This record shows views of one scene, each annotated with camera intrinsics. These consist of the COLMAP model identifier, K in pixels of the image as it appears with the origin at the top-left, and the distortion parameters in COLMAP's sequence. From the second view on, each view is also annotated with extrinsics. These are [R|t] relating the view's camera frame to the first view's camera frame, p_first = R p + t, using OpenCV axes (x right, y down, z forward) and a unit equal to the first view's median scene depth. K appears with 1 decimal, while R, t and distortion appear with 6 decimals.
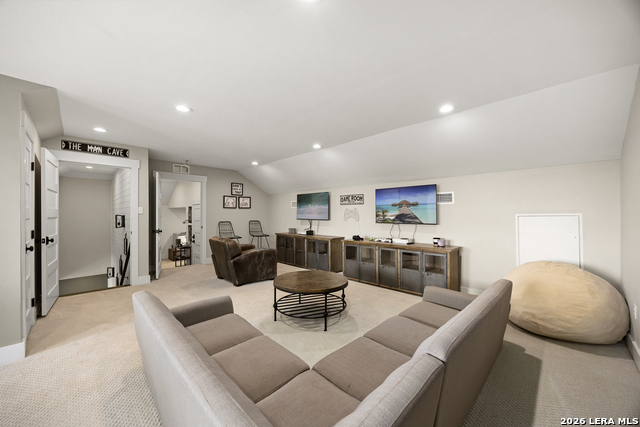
lens RADIAL K [[244.1, 0, 317.9], [0, 244.1, 212.8], [0, 0, 1]] dist [0.001086, 0.000125]
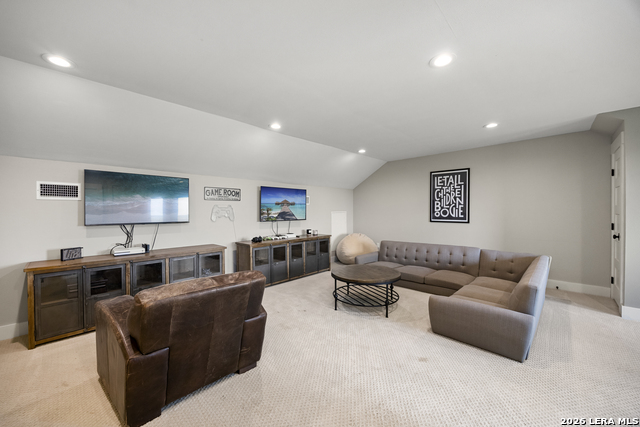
lens RADIAL K [[244.1, 0, 317.9], [0, 244.1, 212.8], [0, 0, 1]] dist [0.001086, 0.000125]
pose [[-0.016997, -0.017998, 0.999694, -0.747528], [-0.011175, 0.999779, 0.017809, -0.012790], [-0.999793, -0.010869, -0.017194, 0.826632]]
